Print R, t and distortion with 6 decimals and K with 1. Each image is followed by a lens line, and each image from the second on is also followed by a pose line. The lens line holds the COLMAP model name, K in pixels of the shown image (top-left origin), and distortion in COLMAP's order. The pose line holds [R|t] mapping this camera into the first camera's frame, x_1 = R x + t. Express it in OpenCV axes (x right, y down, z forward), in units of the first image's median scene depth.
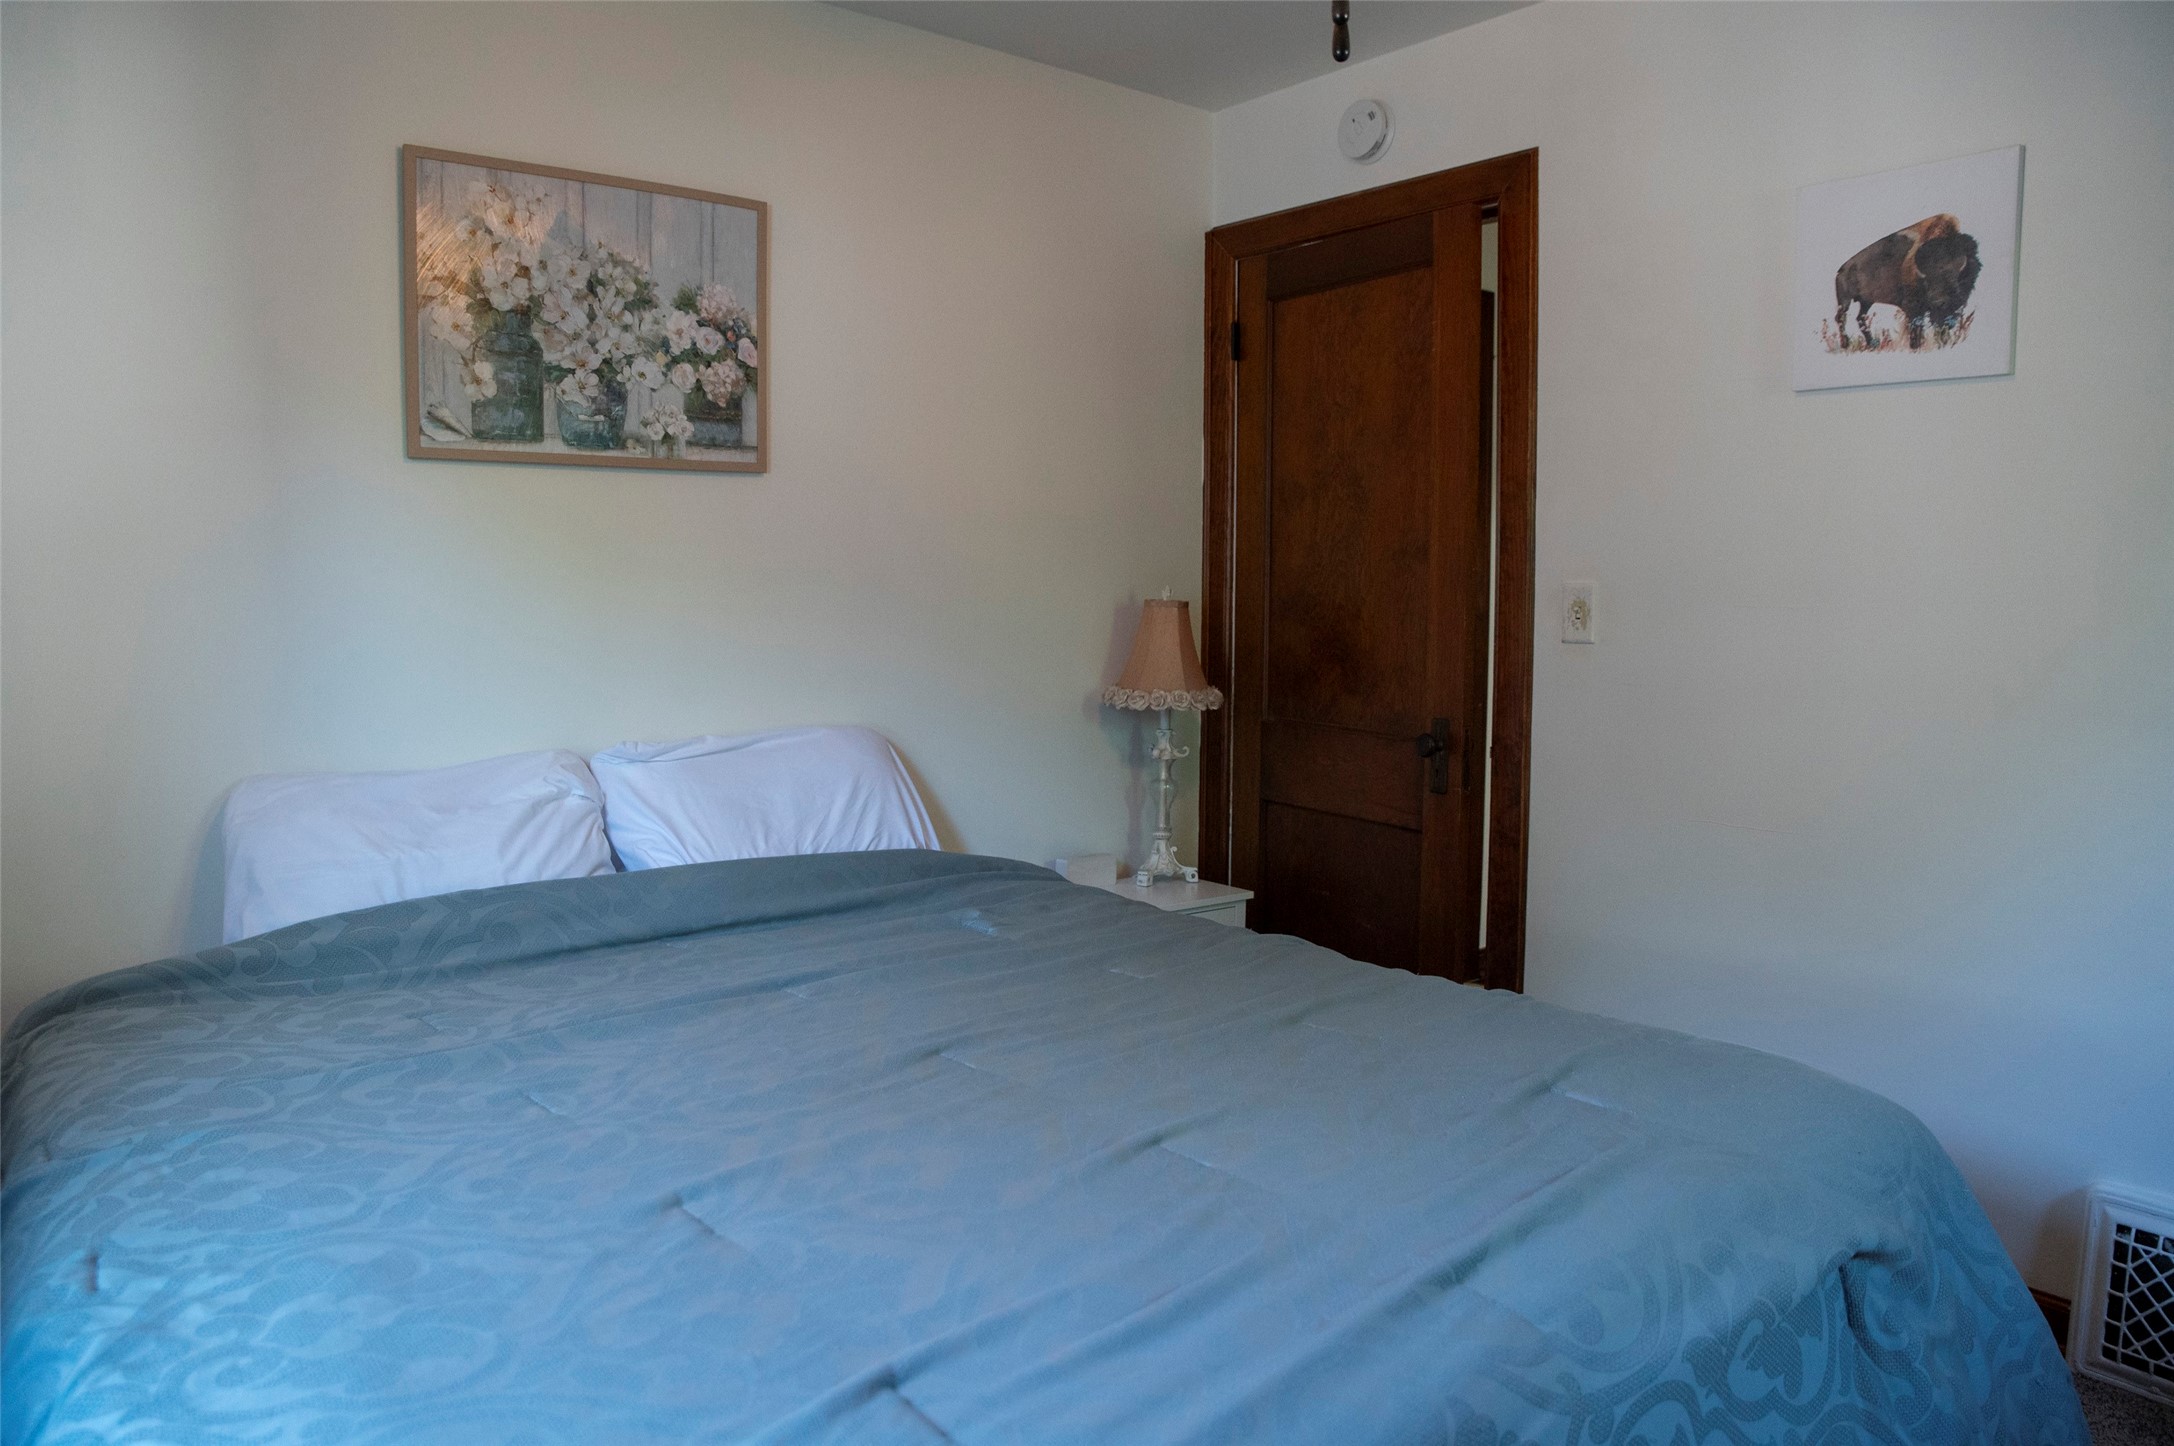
lens RADIAL K [[1478.5, 0, 1086.5], [0, 1478.5, 718.0], [0, 0, 1]] dist [-0.125665, 0.082656]
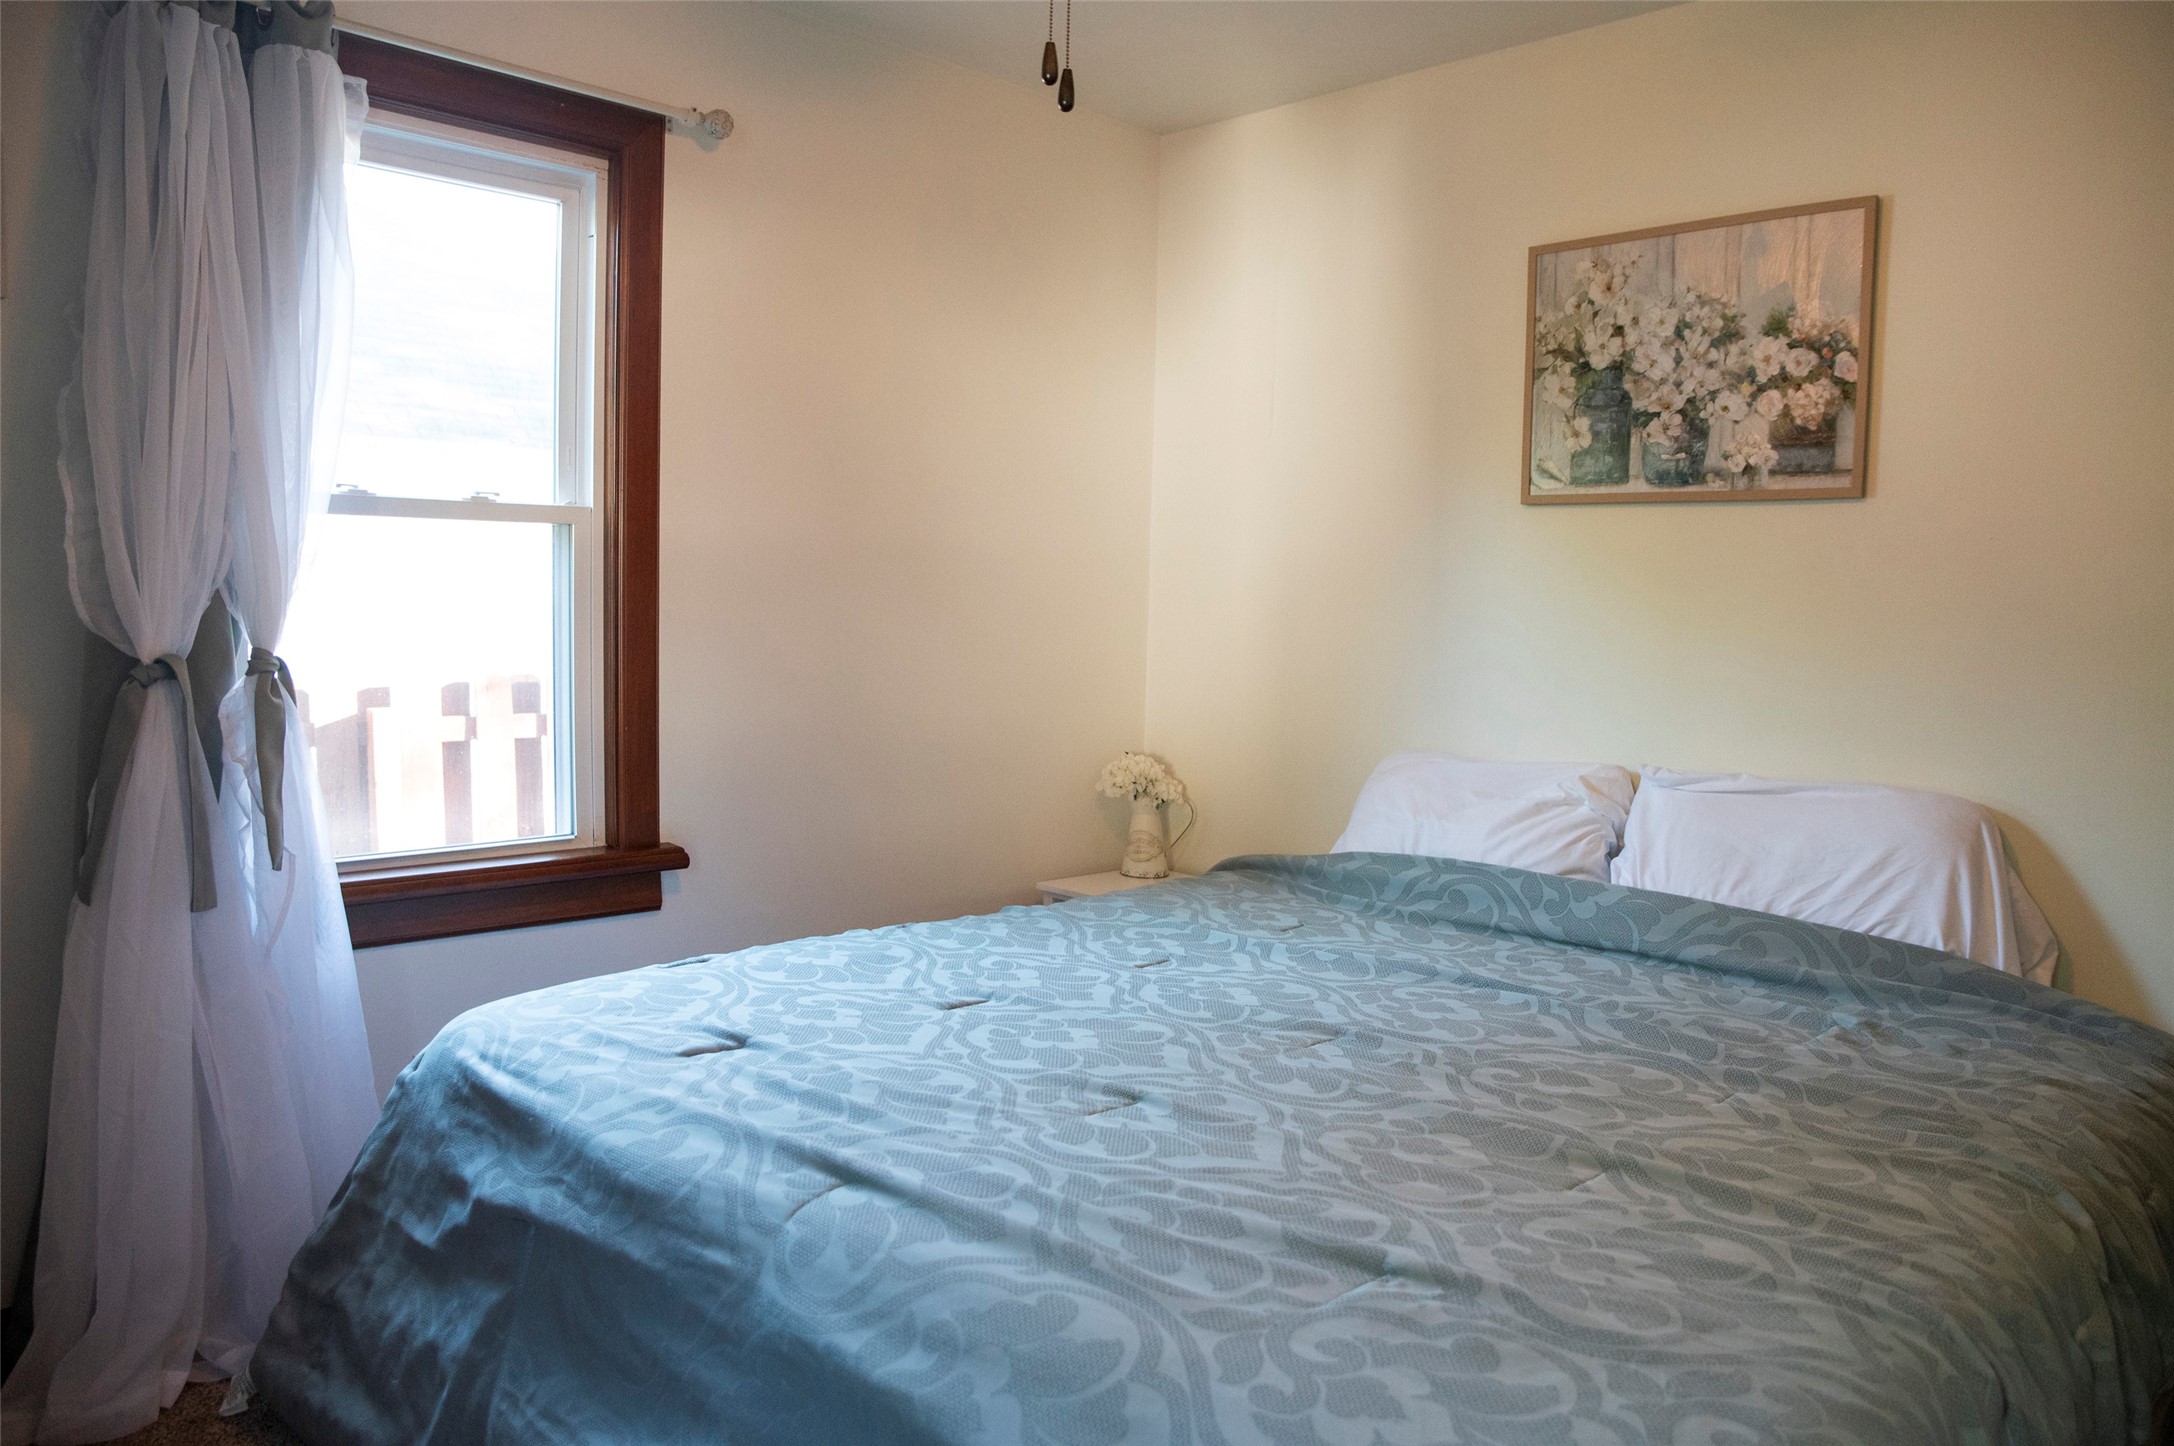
lens RADIAL K [[1478.5, 0, 1083.5], [0, 1478.5, 728.7], [0, 0, 1]] dist [-0.125665, 0.082656]
pose [[0.100640, 0.083846, -0.991384, 0.683726], [-0.116793, 0.990549, 0.071919, -0.037785], [0.988044, 0.108549, 0.109481, 0.495429]]
